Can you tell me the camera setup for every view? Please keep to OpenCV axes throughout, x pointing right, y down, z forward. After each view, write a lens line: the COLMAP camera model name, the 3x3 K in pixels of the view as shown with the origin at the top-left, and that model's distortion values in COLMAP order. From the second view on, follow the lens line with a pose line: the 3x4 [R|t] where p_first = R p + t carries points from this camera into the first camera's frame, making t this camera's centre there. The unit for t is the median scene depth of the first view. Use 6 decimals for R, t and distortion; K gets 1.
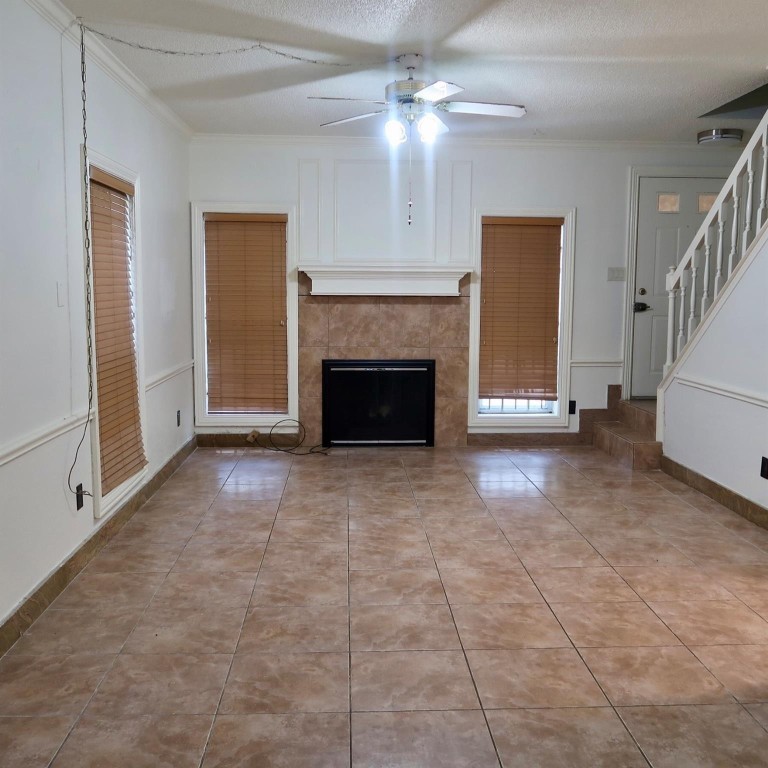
lens RADIAL K [[796.2, 0, 384.0], [0, 796.2, 384.0], [0, 0, 1]] dist [-0.030455, 0.019234]
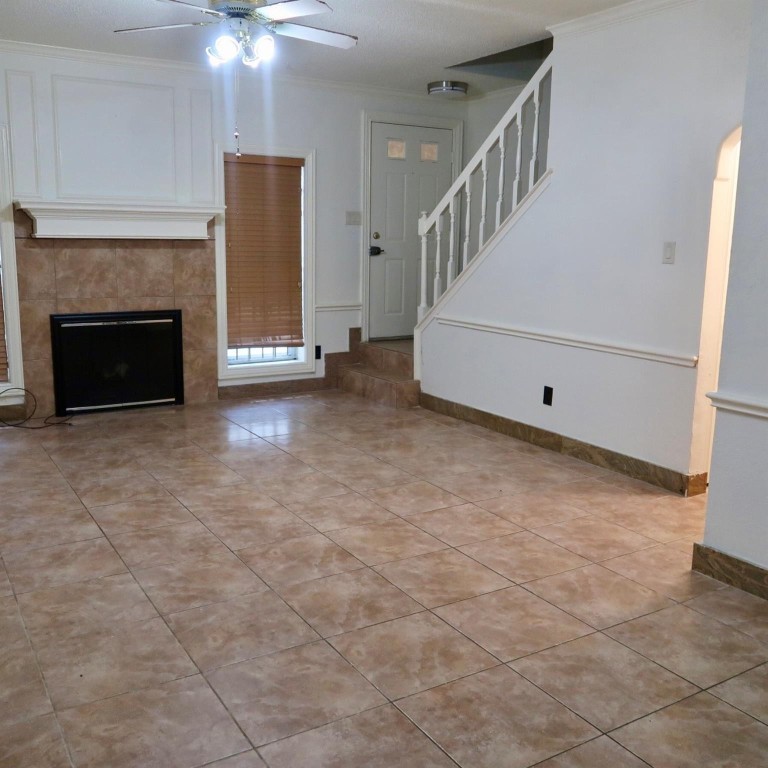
lens RADIAL K [[796.2, 0, 384.0], [0, 796.2, 384.0], [0, 0, 1]] dist [-0.030455, 0.019234]
pose [[0.875404, -0.080821, 0.476588, -0.270895], [0.046973, 0.995481, 0.082535, -0.015428], [-0.481105, -0.049864, 0.875244, 0.133345]]
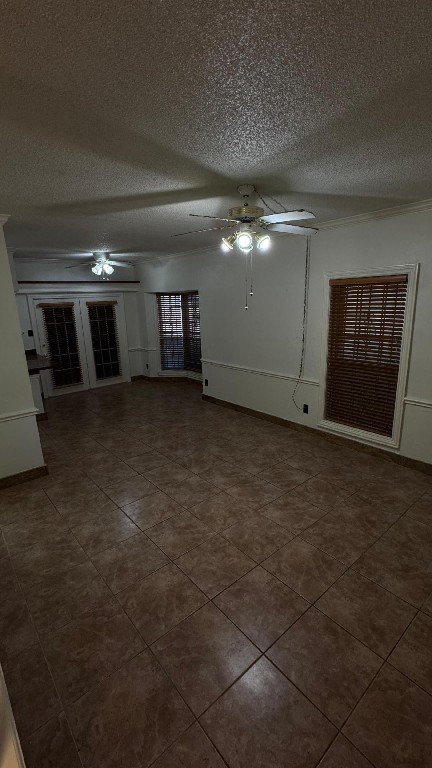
lens RADIAL K [[335.7, 0, 216.0], [0, 335.7, 384.0], [0, 0, 1]] dist [-0.001949, -0.000048]
pose [[-0.791912, 0.169959, -0.586506, 0.465948], [-0.044545, 0.941847, 0.333076, -0.276074], [0.609008, 0.289892, -0.738290, 1.468447]]
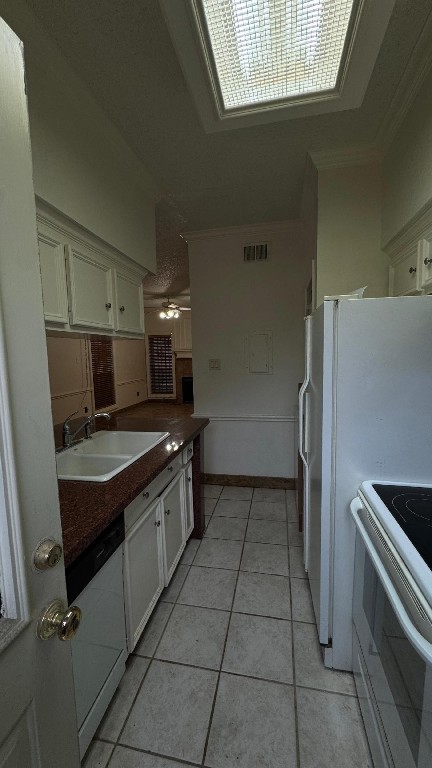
lens RADIAL K [[307.9, 0, 216.0], [0, 307.9, 384.0], [0, 0, 1]] dist [-0.003029, 0.000017]
pose [[0.968686, -0.005379, -0.248231, 0.594542], [0.000220, 0.999784, -0.020803, 0.038507], [0.248289, 0.020097, 0.968477, -0.346762]]
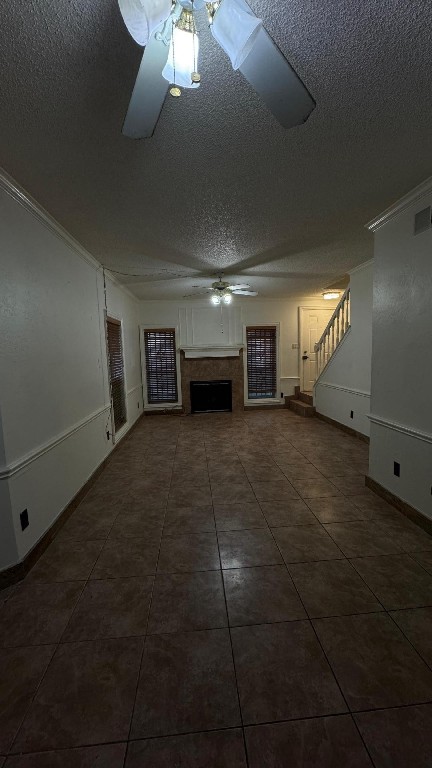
lens RADIAL K [[307.9, 0, 216.0], [0, 307.9, 384.0], [0, 0, 1]] dist [-0.003029, 0.000017]
pose [[0.998834, -0.040431, 0.026374, -0.025299], [0.040738, 0.999107, -0.011234, -0.010023], [-0.025896, 0.012295, 0.999589, -0.080126]]
